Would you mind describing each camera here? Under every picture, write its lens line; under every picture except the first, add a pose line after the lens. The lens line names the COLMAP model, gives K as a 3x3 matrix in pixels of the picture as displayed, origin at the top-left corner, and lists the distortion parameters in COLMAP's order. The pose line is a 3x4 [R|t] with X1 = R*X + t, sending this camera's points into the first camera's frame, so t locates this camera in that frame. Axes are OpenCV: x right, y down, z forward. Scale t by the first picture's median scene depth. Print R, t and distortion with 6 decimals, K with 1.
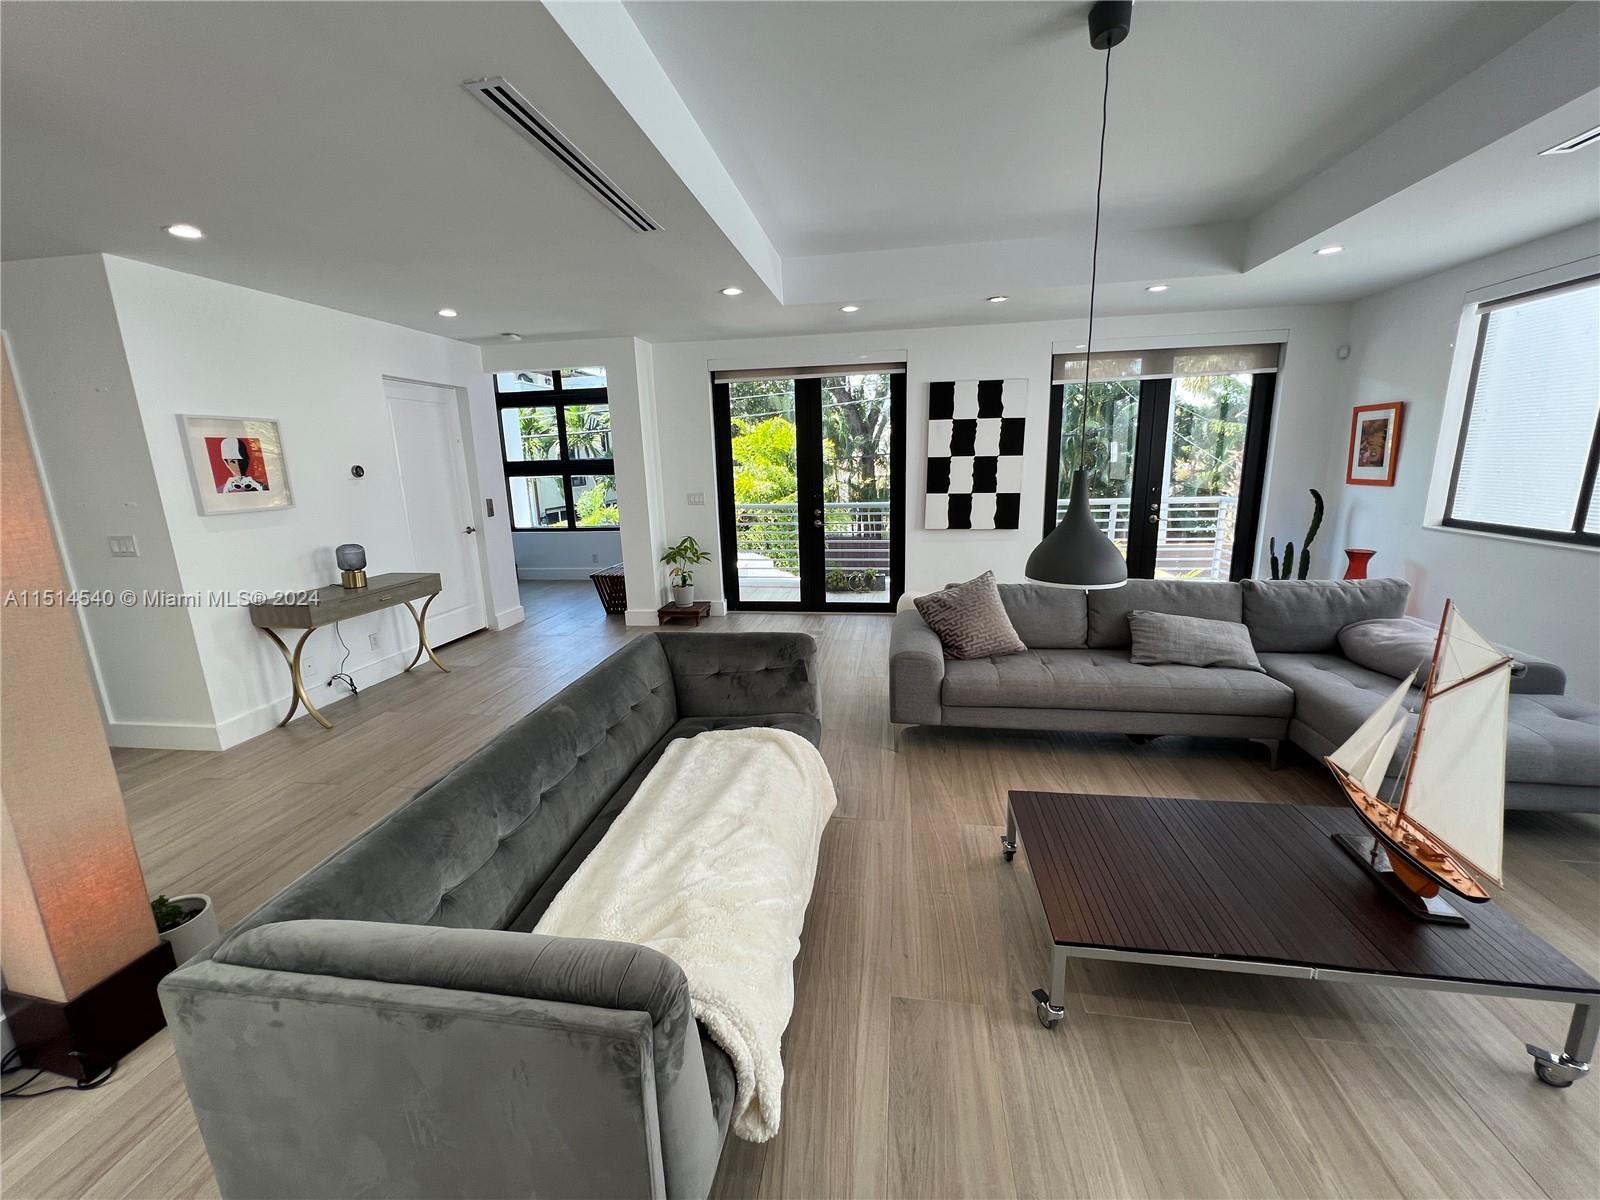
lens RADIAL K [[640.0, 0, 800.0], [0, 640.0, 600.0], [0, 0, 1]] dist [-0.001883, -0.000114]
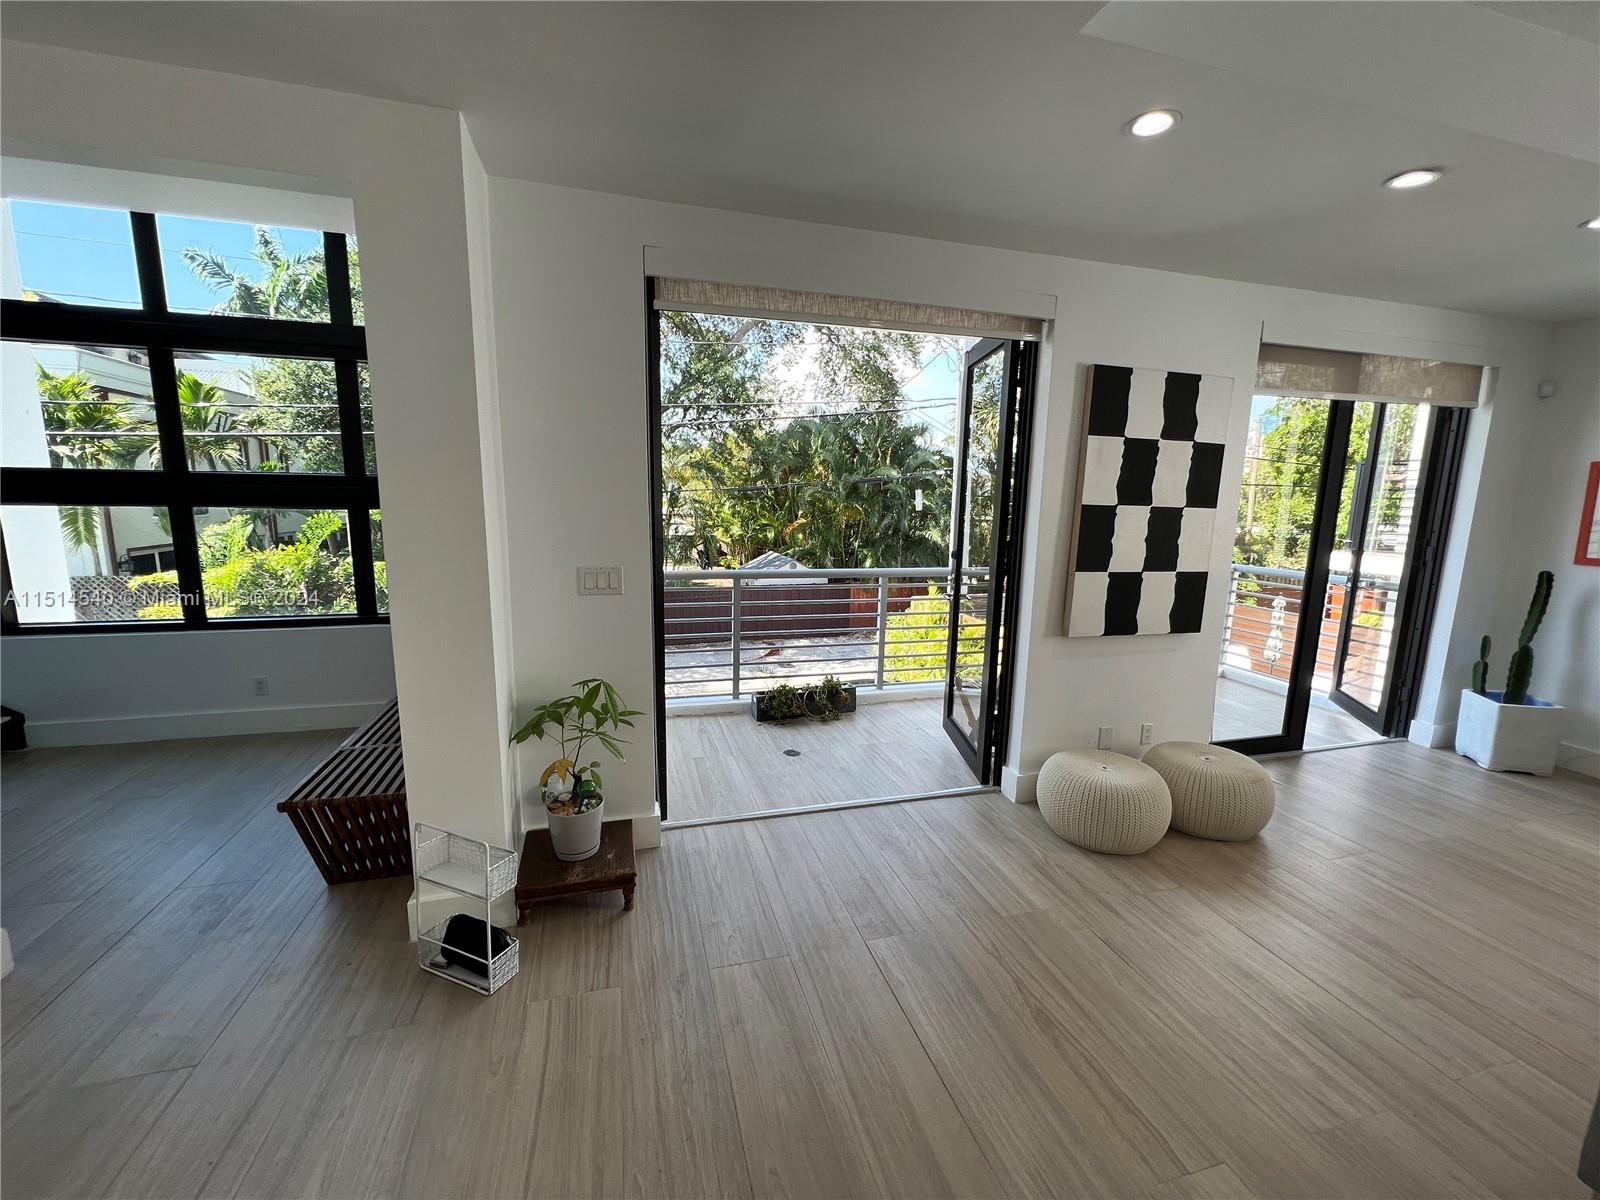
lens RADIAL K [[640.0, 0, 800.0], [0, 640.0, 600.0], [0, 0, 1]] dist [-0.001011, -0.000061]
pose [[0.908792, -0.022995, 0.416616, -0.240013], [0.046896, 0.997783, -0.047224, -0.133155], [-0.414607, 0.062454, 0.907855, 0.634790]]
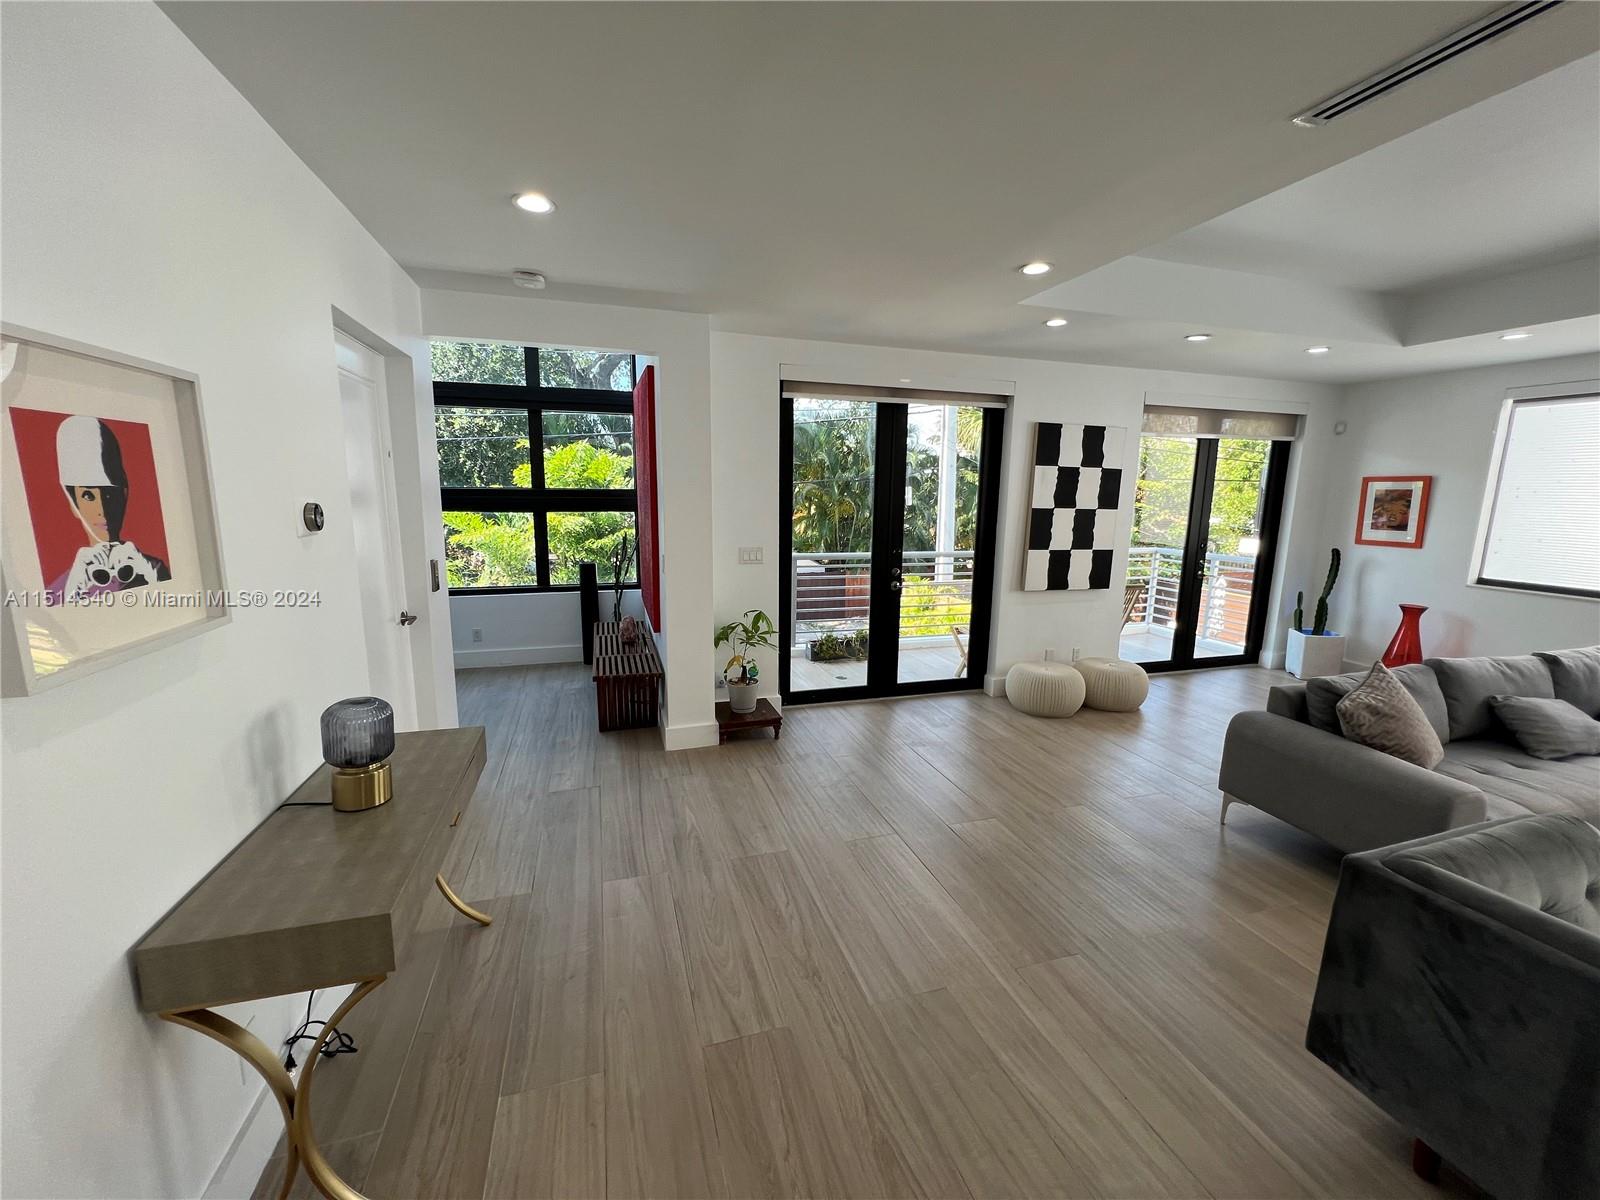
lens RADIAL K [[640.0, 0, 800.0], [0, 640.0, 600.0], [0, 0, 1]] dist [-0.001883, -0.000114]
pose [[0.896536, -0.036275, 0.441483, -0.472090], [0.057928, 0.997684, -0.035660, -0.089776], [-0.439166, 0.057545, 0.896561, 0.383959]]
